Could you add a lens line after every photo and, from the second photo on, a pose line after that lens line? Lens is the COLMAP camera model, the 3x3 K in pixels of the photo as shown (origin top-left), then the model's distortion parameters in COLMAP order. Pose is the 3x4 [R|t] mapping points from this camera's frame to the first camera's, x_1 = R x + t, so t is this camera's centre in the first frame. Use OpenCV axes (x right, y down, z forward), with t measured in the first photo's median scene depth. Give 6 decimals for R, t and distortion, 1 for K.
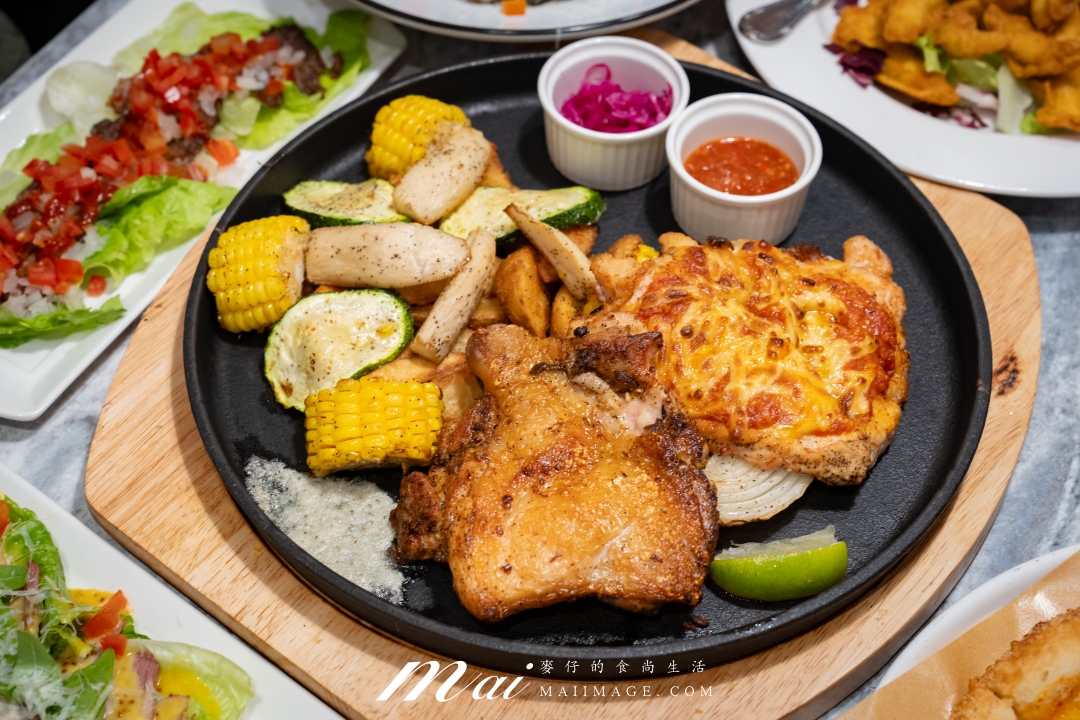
lens RADIAL K [[2053.3, 0, 541.8], [0, 2053.3, 360.0], [0, 0, 1]] dist [0.004347, 0.000000]
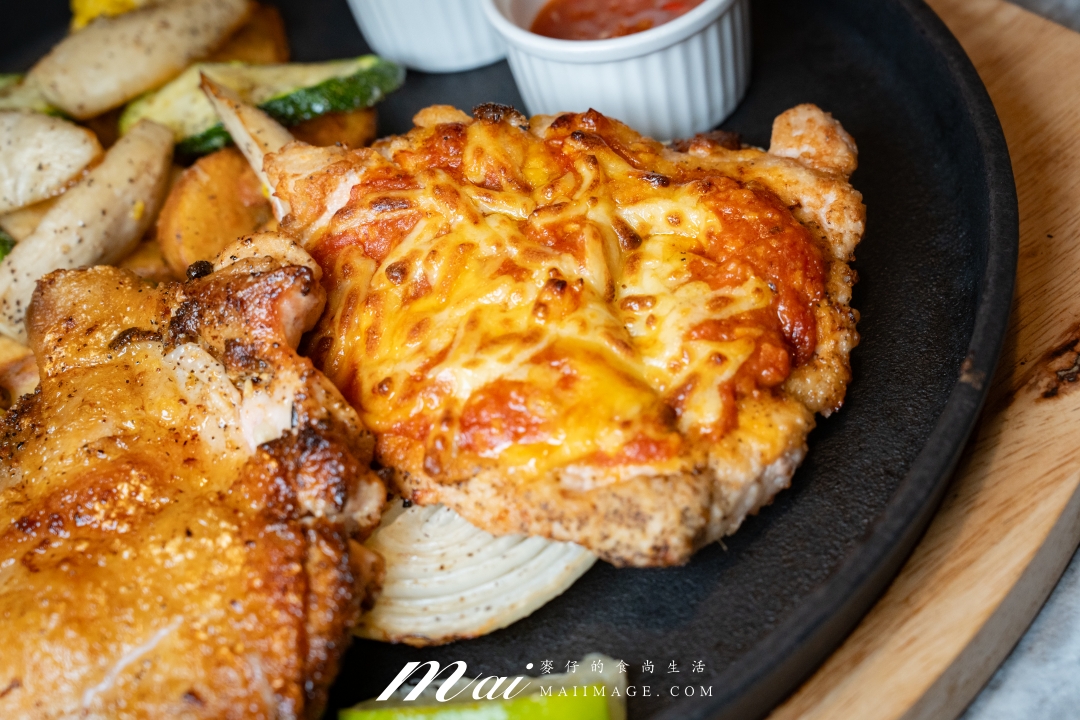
lens RADIAL K [[2053.3, 0, 543.4], [0, 2053.3, 357.6], [0, 0, 1]] dist [0.004347, 0.000000]
pose [[0.948127, -0.012573, -0.317642, 0.271839], [-0.014415, 0.996489, -0.082468, 0.050717], [0.317564, 0.082769, 0.944618, 0.518778]]
